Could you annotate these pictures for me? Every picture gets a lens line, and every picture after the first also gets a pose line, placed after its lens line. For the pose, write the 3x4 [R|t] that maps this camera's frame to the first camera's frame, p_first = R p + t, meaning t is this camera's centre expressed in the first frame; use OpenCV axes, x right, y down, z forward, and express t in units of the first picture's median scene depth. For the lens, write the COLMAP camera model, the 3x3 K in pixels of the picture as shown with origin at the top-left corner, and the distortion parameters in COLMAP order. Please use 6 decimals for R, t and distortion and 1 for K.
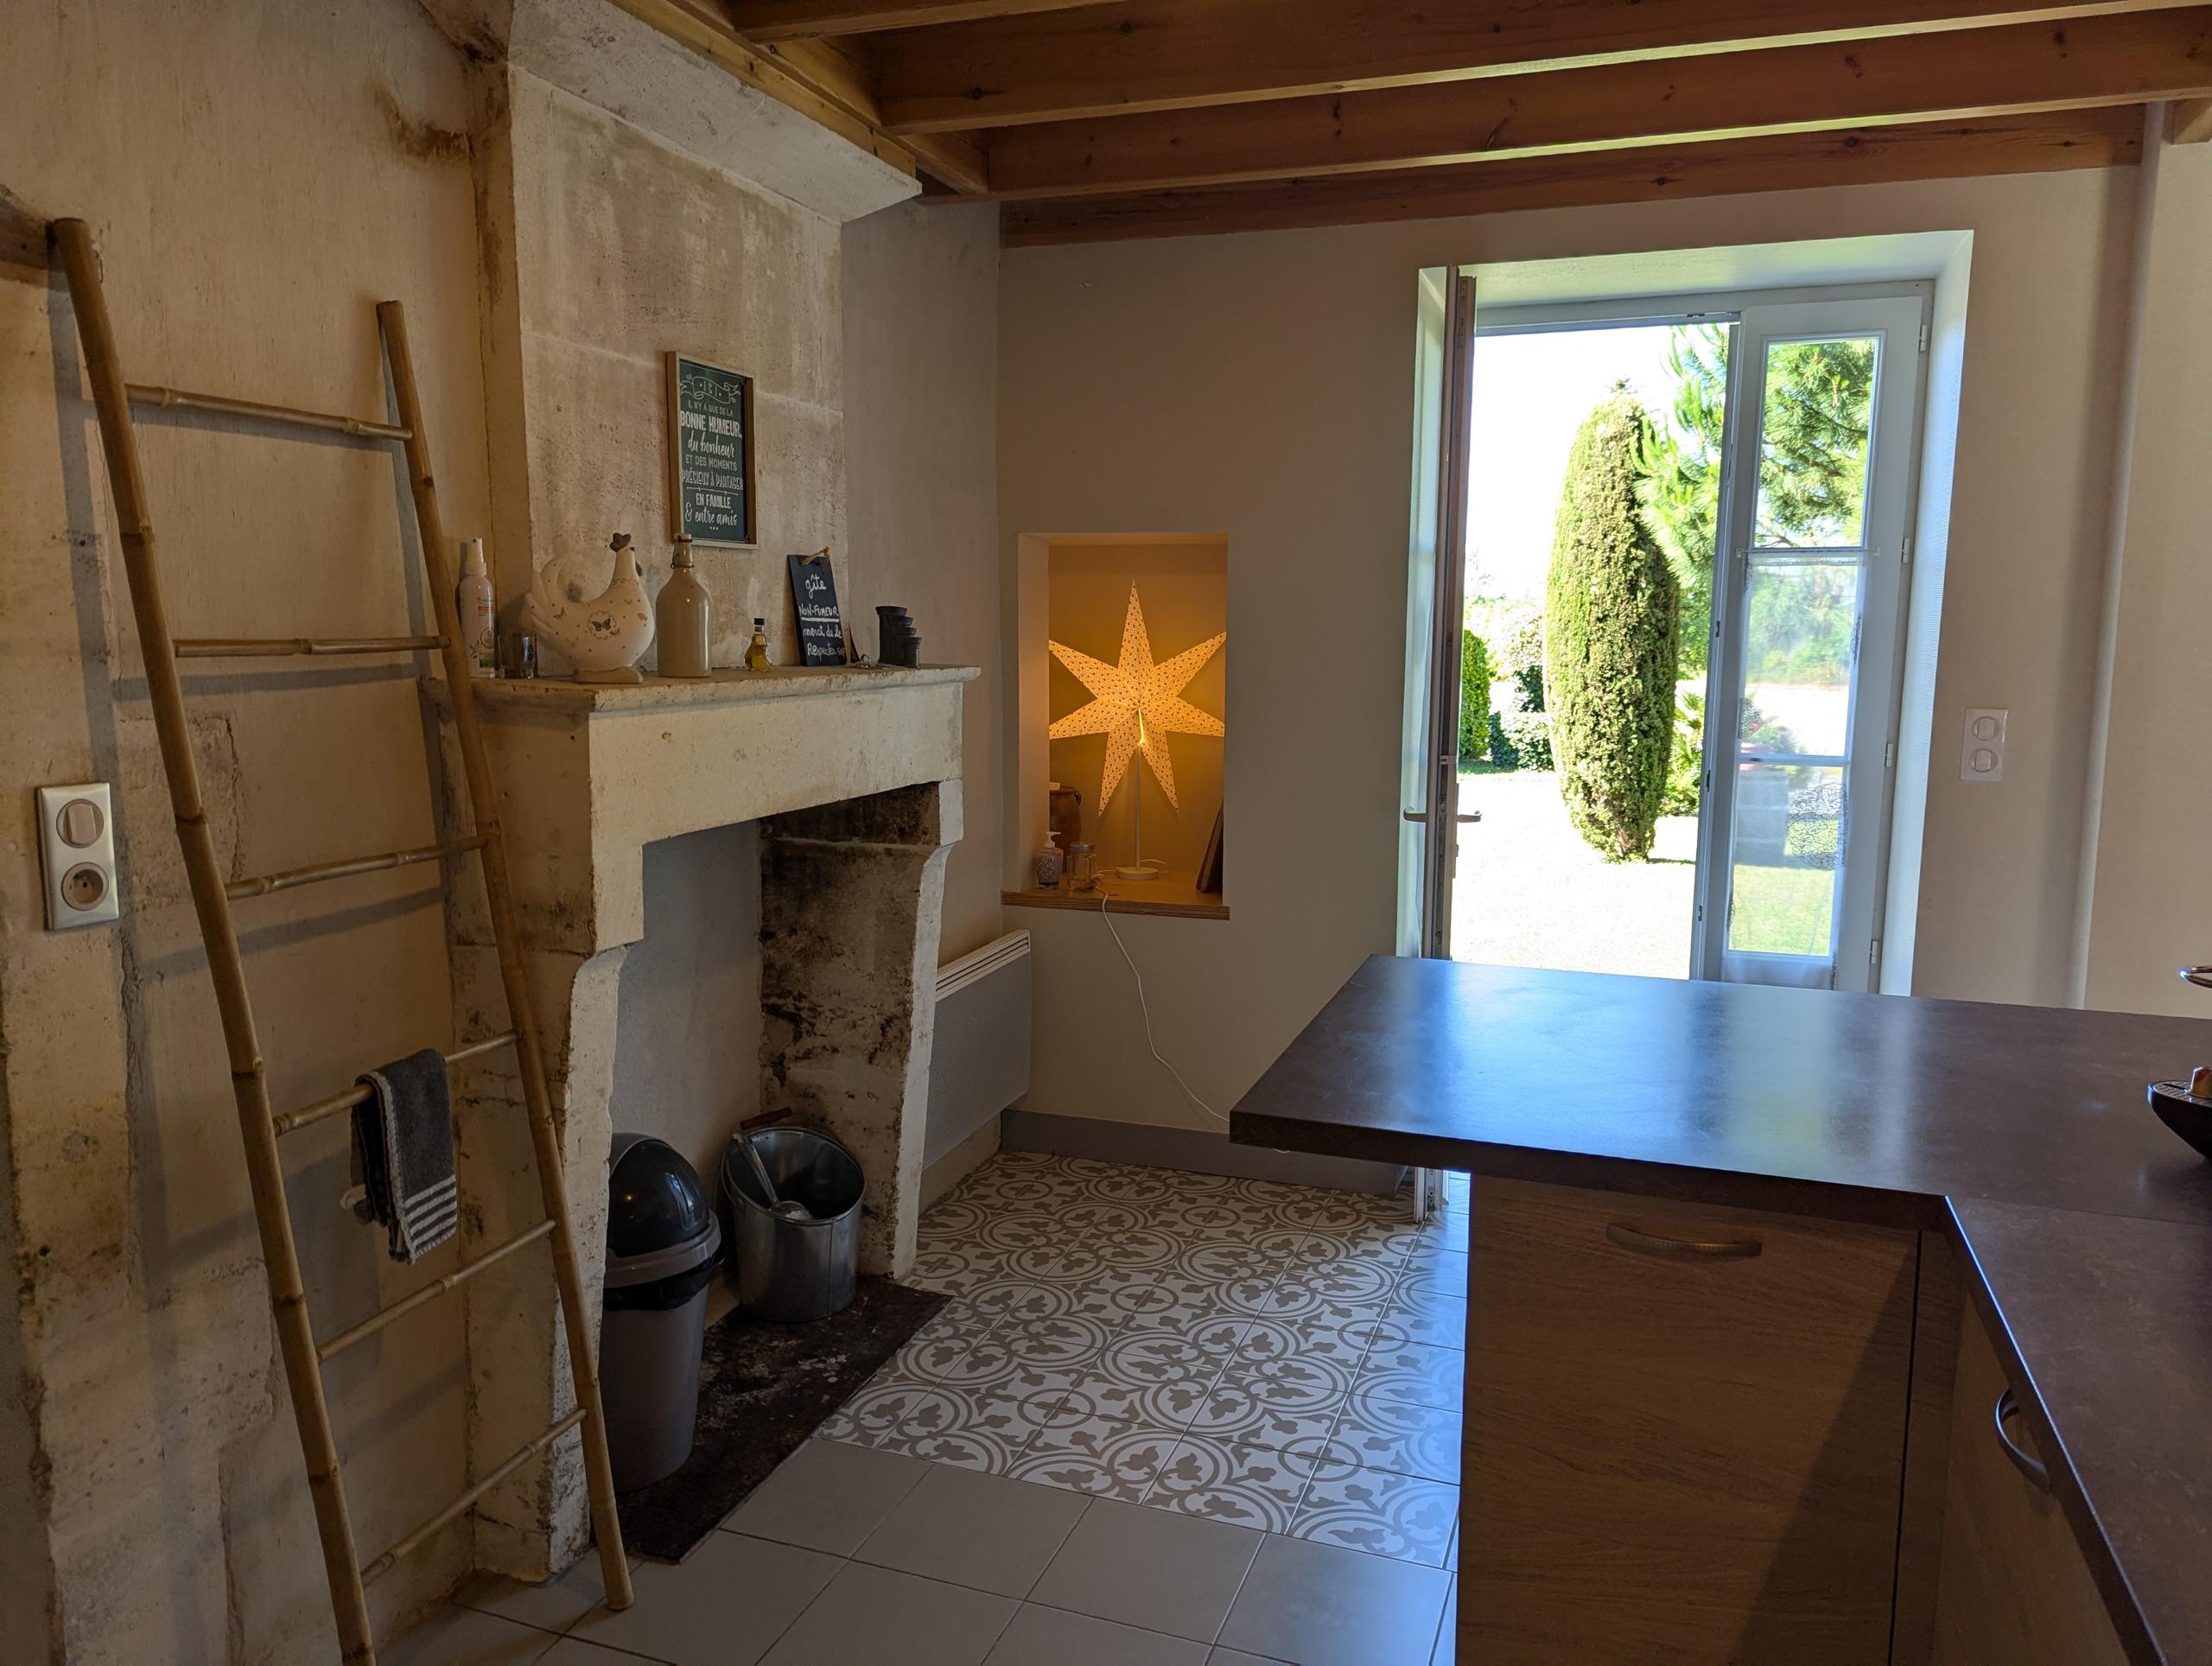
lens RADIAL K [[1563.4, 0, 1106.5], [0, 1563.4, 830.3], [0, 0, 1]] dist [0.070635, -0.069735]
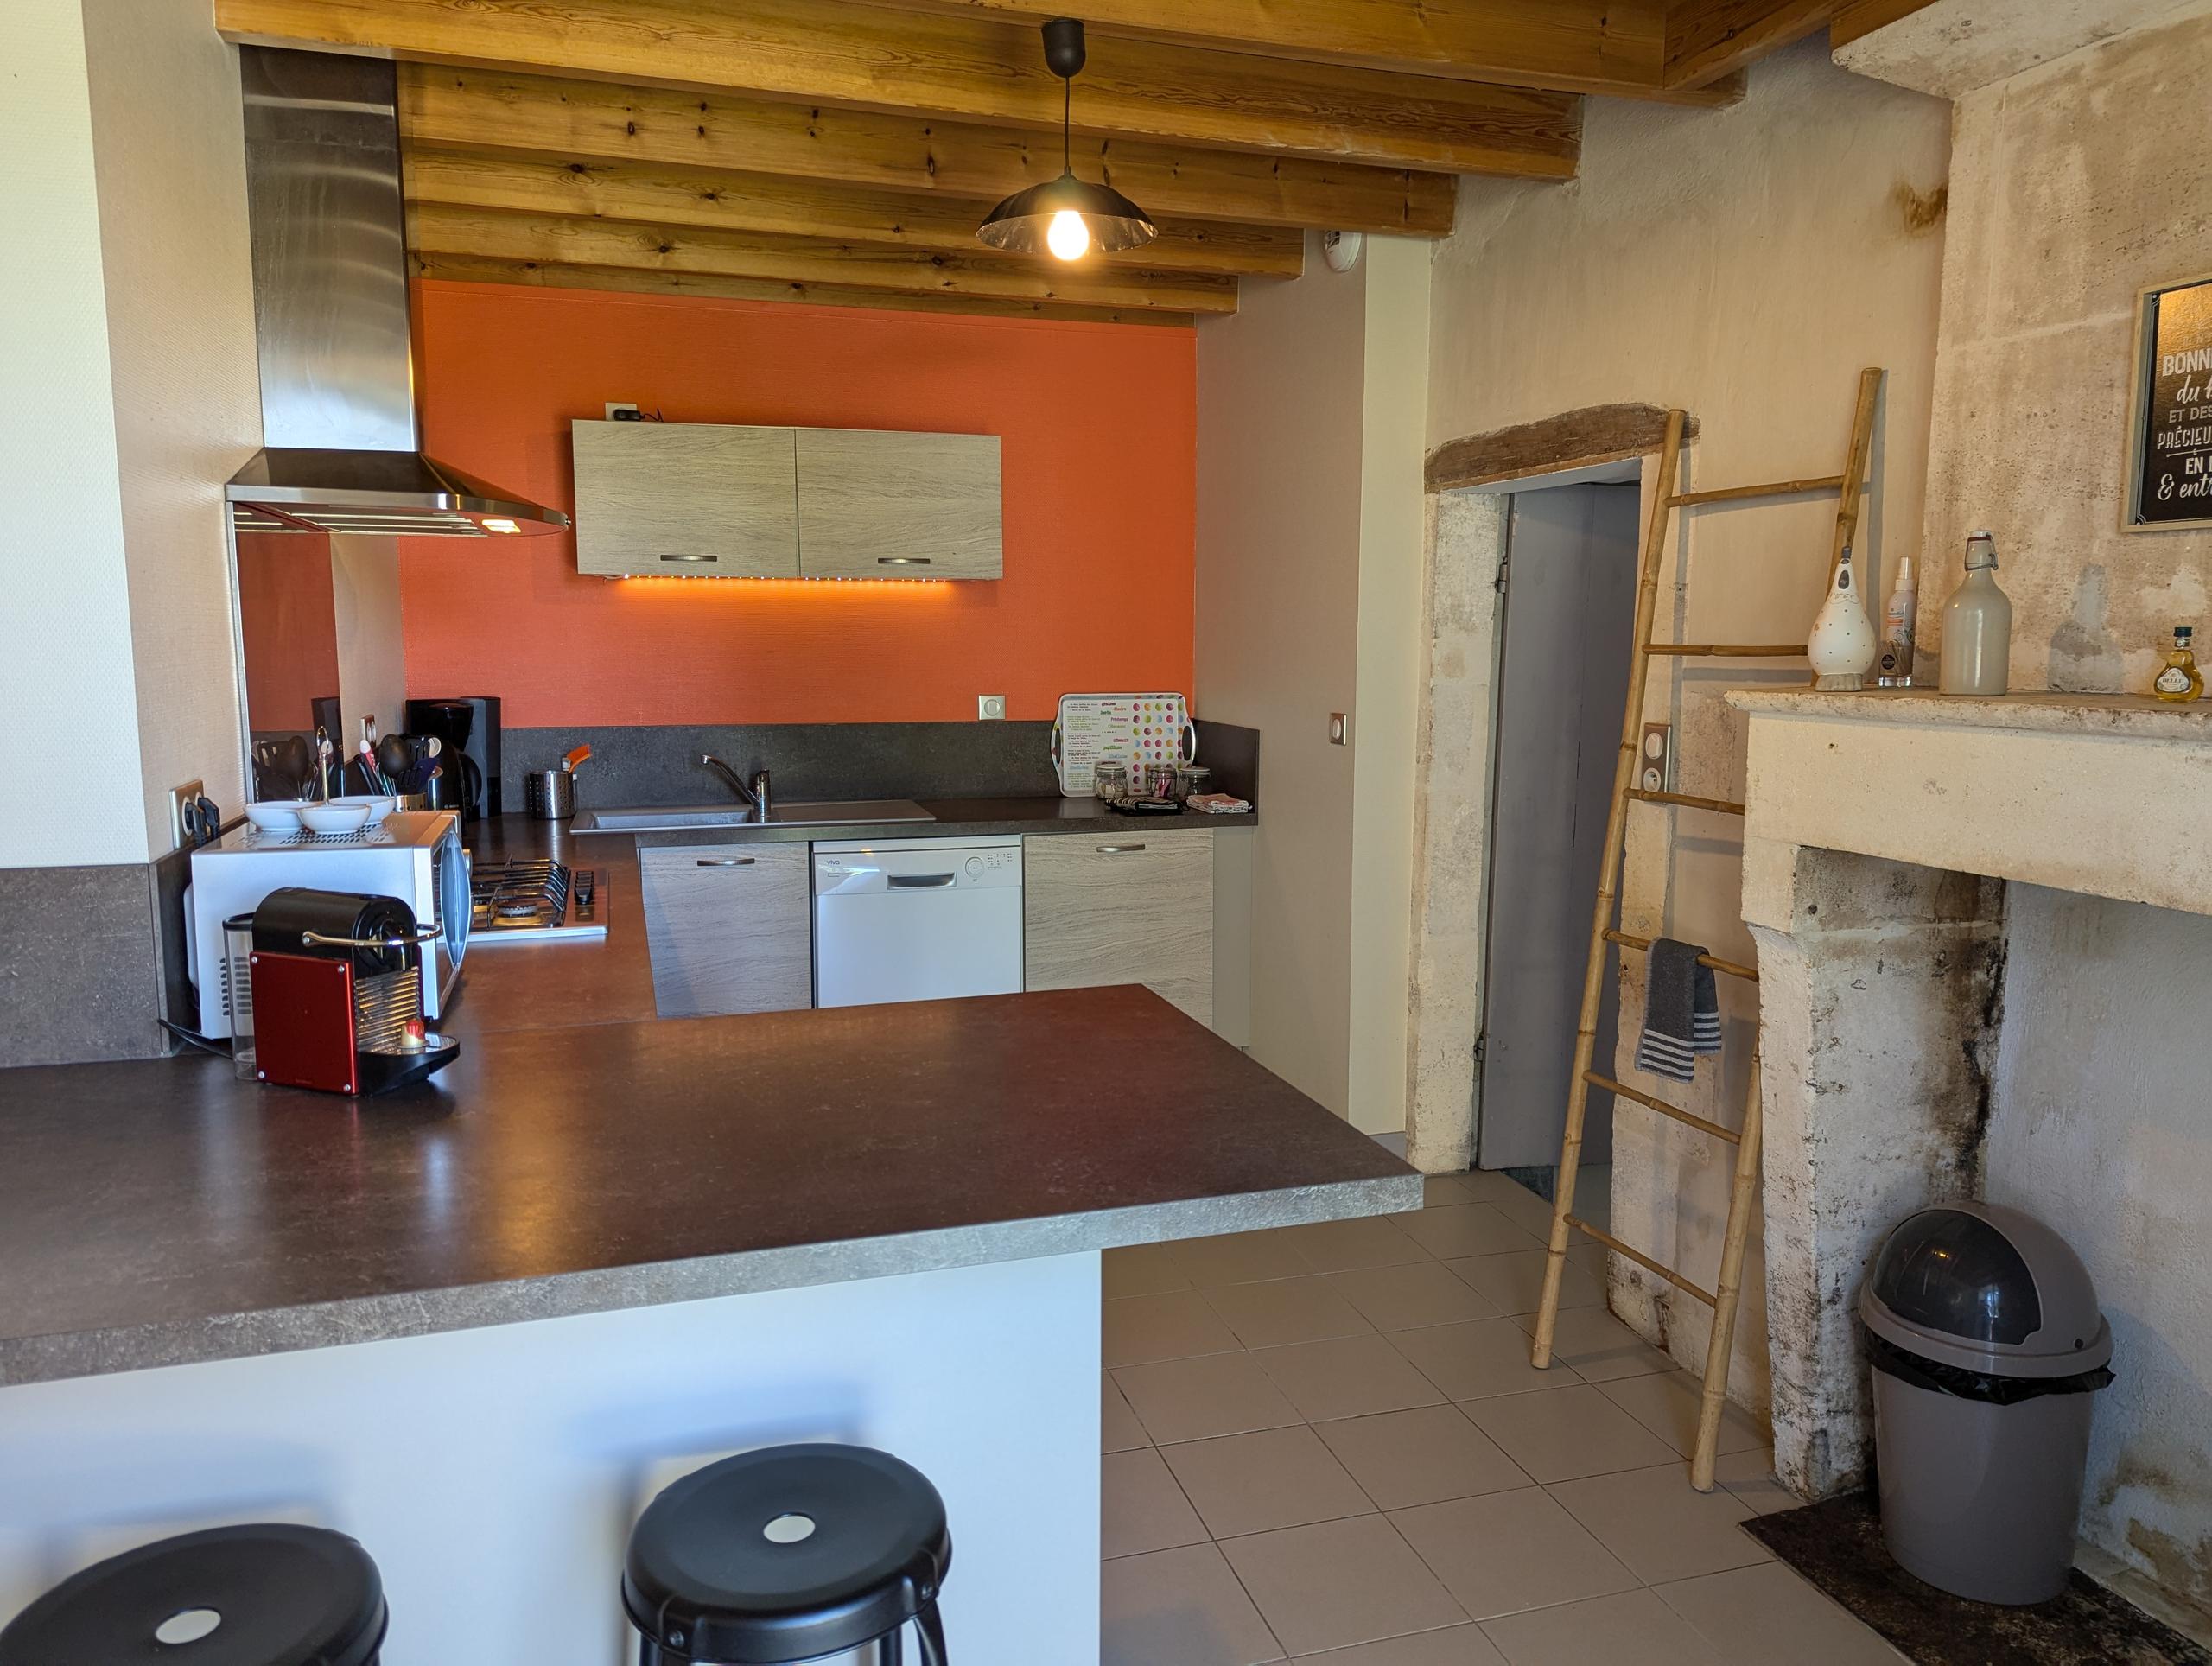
lens RADIAL K [[1563.4, 0, 1112.0], [0, 1563.4, 829.9], [0, 0, 1]] dist [0.070635, -0.069735]
pose [[-0.792755, 0.068319, -0.605699, 0.644114], [-0.089307, 0.969957, 0.226293, -0.180862], [0.602962, 0.233488, -0.762837, 1.395924]]
